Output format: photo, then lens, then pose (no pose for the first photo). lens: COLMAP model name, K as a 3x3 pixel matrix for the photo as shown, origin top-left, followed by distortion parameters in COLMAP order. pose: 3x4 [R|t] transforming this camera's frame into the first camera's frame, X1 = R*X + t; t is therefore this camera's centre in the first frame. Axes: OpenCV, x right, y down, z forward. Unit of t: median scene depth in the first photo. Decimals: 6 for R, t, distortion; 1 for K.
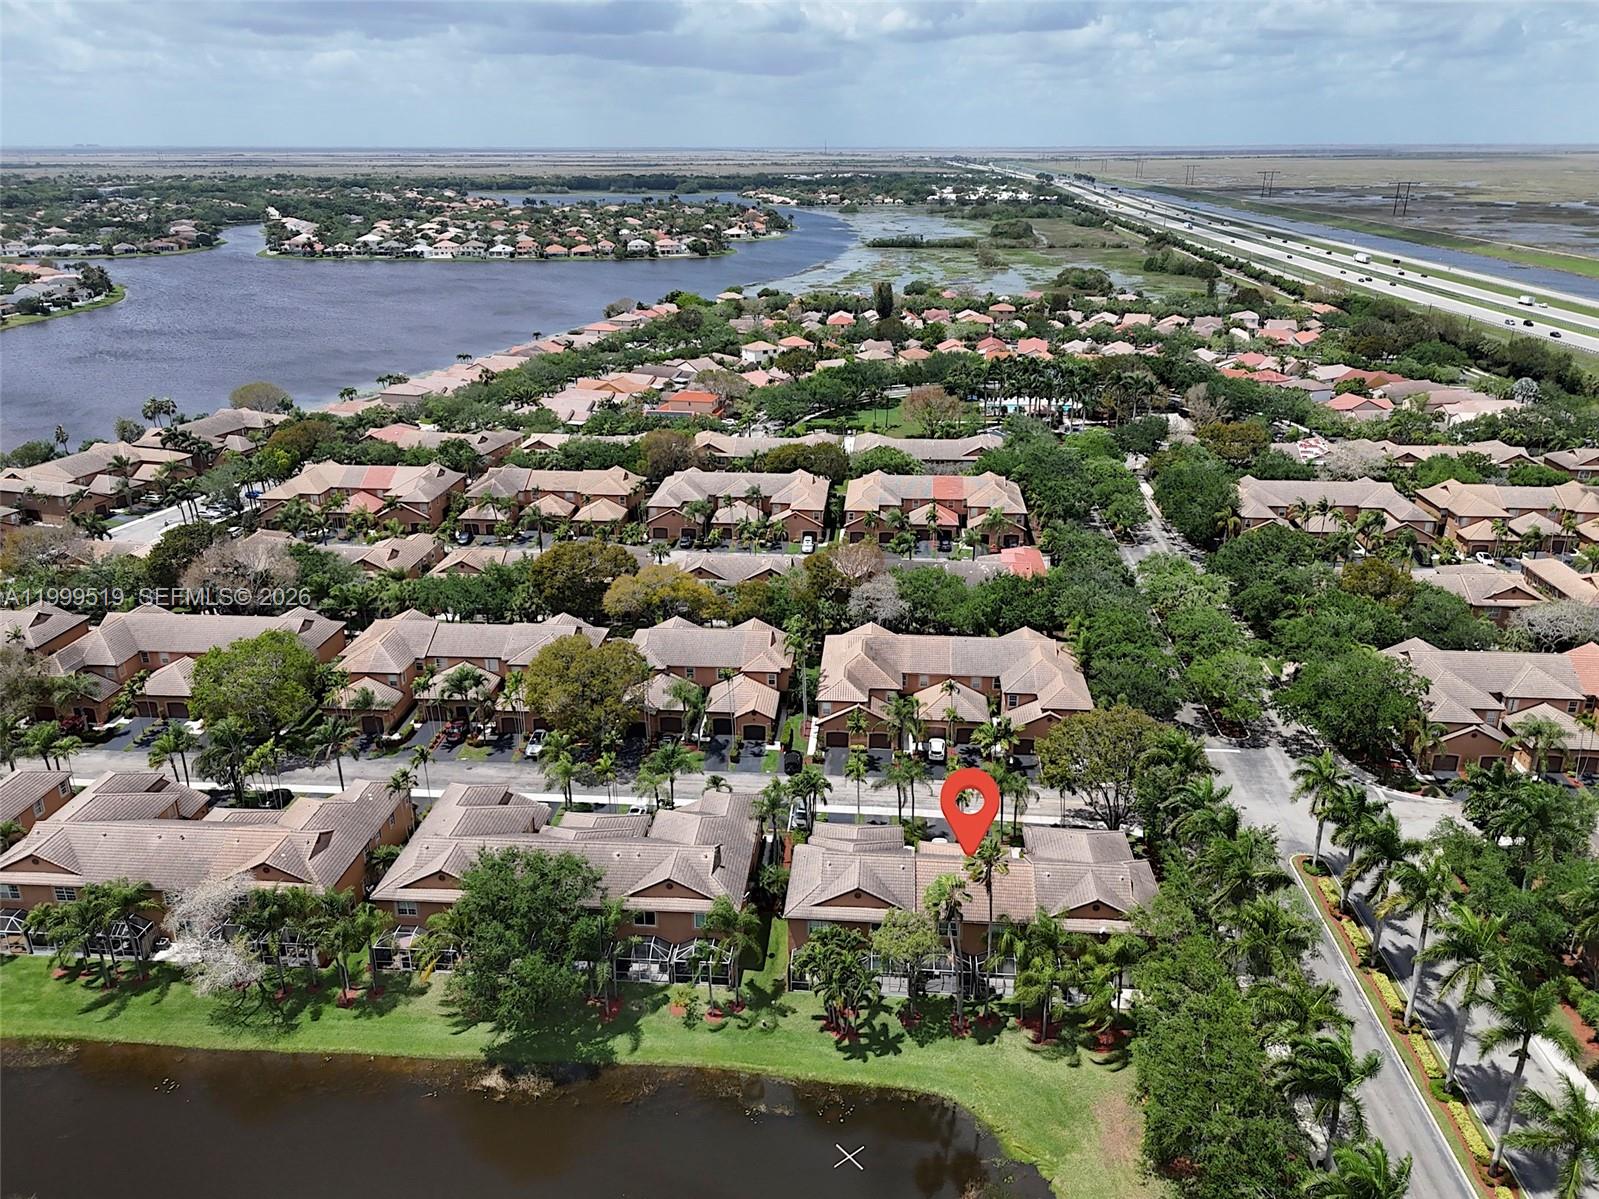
lens RADIAL K [[1206.3, 0, 803.0], [0, 1206.3, 604.2], [0, 0, 1]] dist [0.047512, -0.048888]
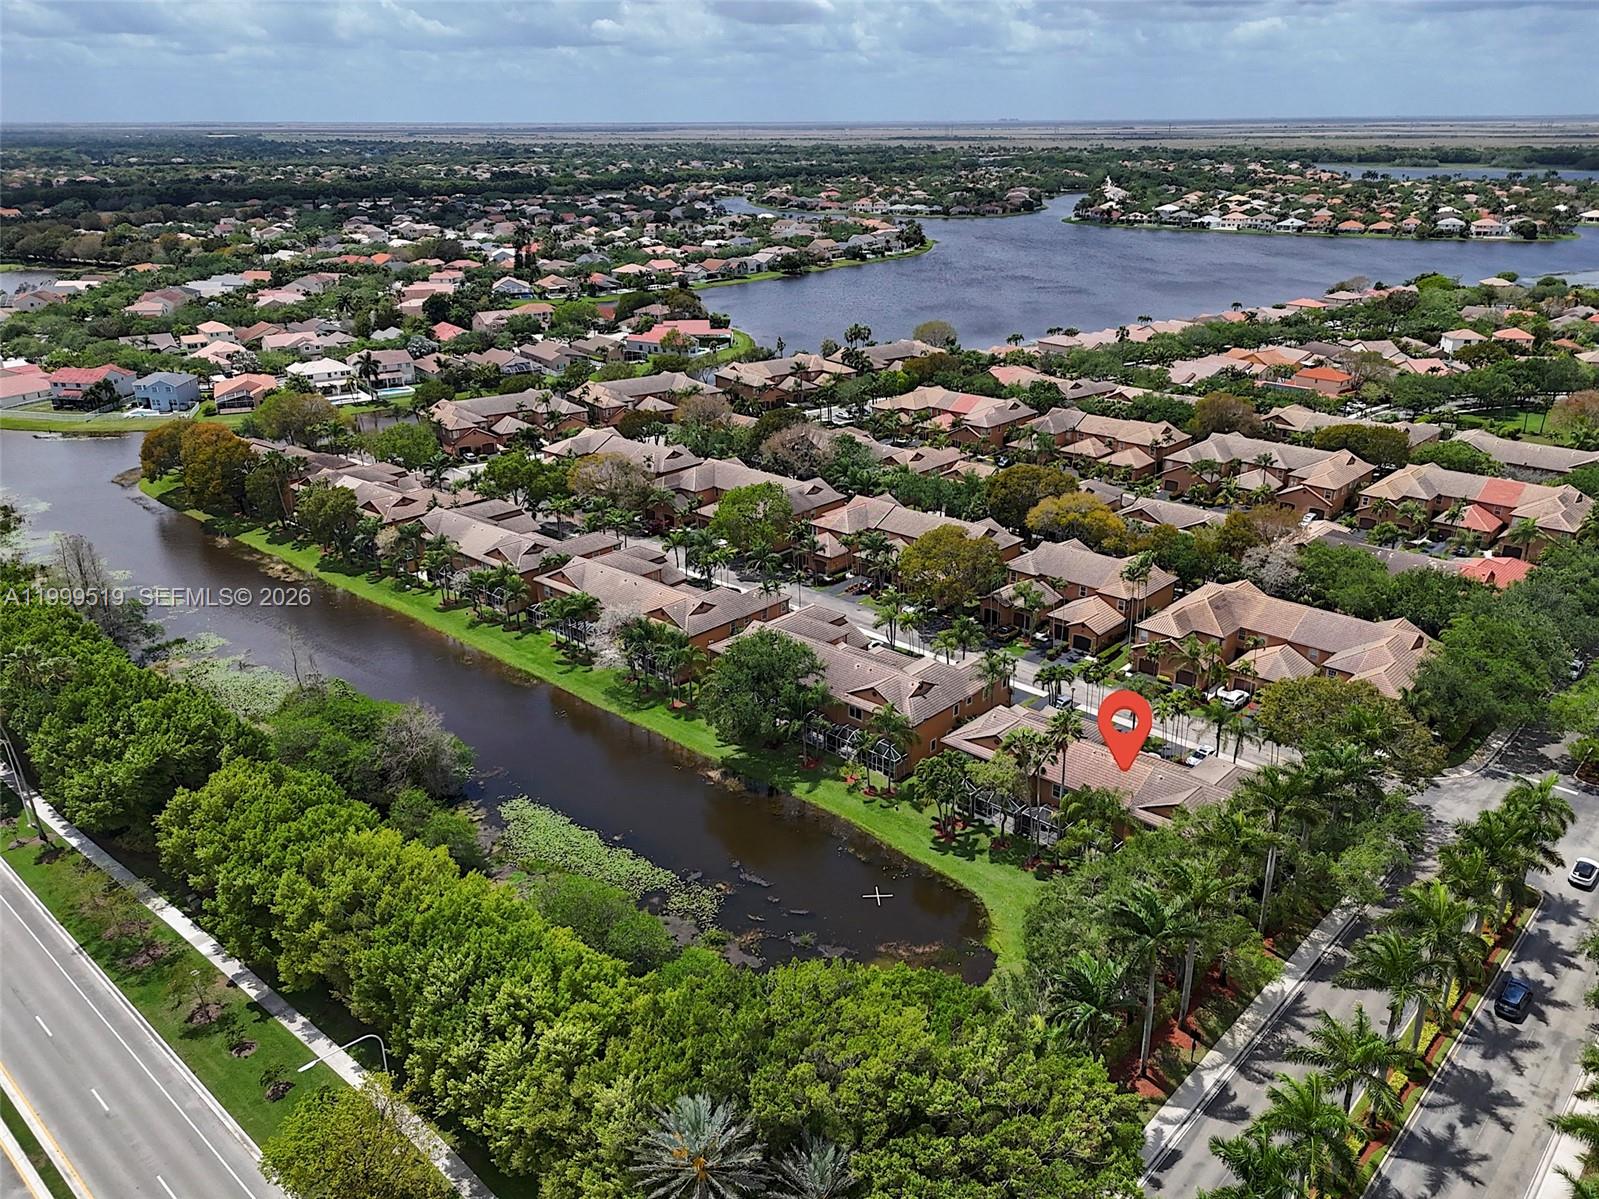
lens RADIAL K [[1206.3, 0, 792.5], [0, 1206.3, 611.4], [0, 0, 1]] dist [0.047512, -0.048888]
pose [[0.784952, 0.229813, -0.575358, 0.257865], [-0.214986, 0.971992, 0.094937, 0.018719], [0.581061, 0.049173, 0.812373, -0.056286]]
